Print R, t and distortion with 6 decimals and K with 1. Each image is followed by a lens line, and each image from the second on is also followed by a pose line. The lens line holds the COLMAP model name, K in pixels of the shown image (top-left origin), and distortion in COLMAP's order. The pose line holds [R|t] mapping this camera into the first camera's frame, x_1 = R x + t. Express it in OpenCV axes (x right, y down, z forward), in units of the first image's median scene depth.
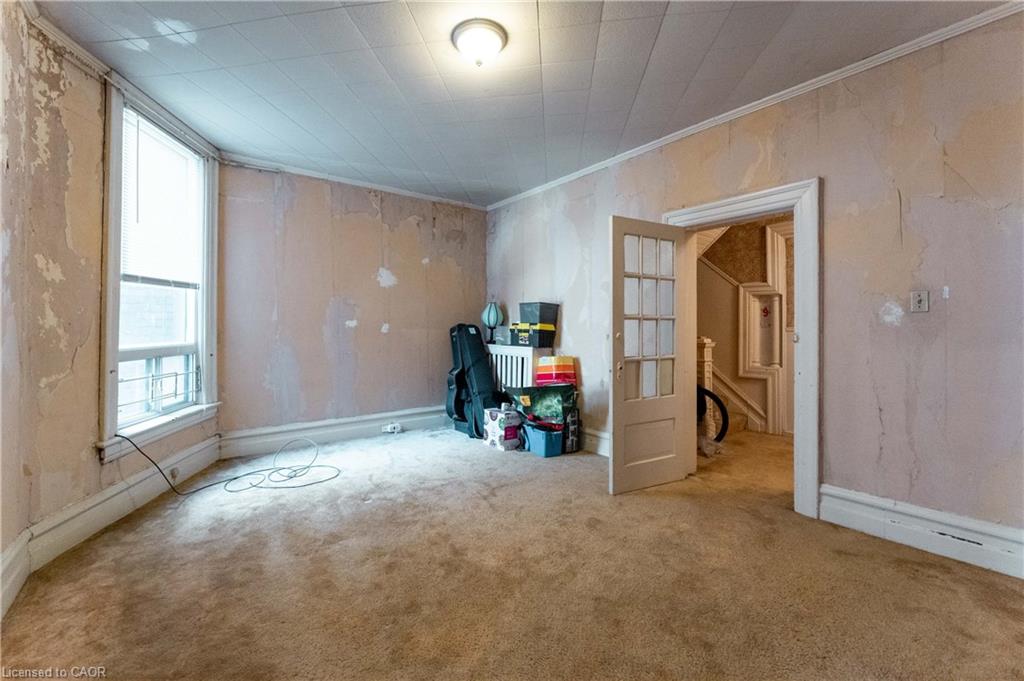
lens RADIAL K [[414.8, 0, 476.3], [0, 414.8, 327.0], [0, 0, 1]] dist [-0.005311, -0.000604]
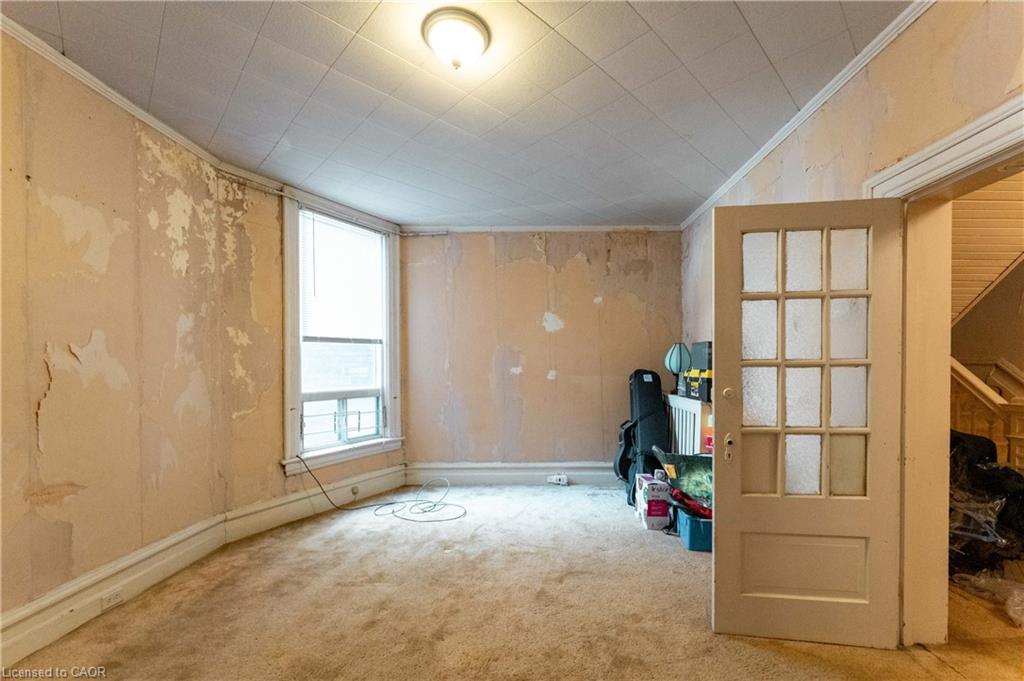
lens RADIAL K [[414.8, 0, 523.2], [0, 414.8, 377.1], [0, 0, 1]] dist [-0.005311, -0.000604]
pose [[0.817545, 0.006442, -0.575828, 0.364185], [0.005049, 0.999819, 0.018354, -0.012997], [0.575842, -0.017913, 0.817364, 0.231573]]
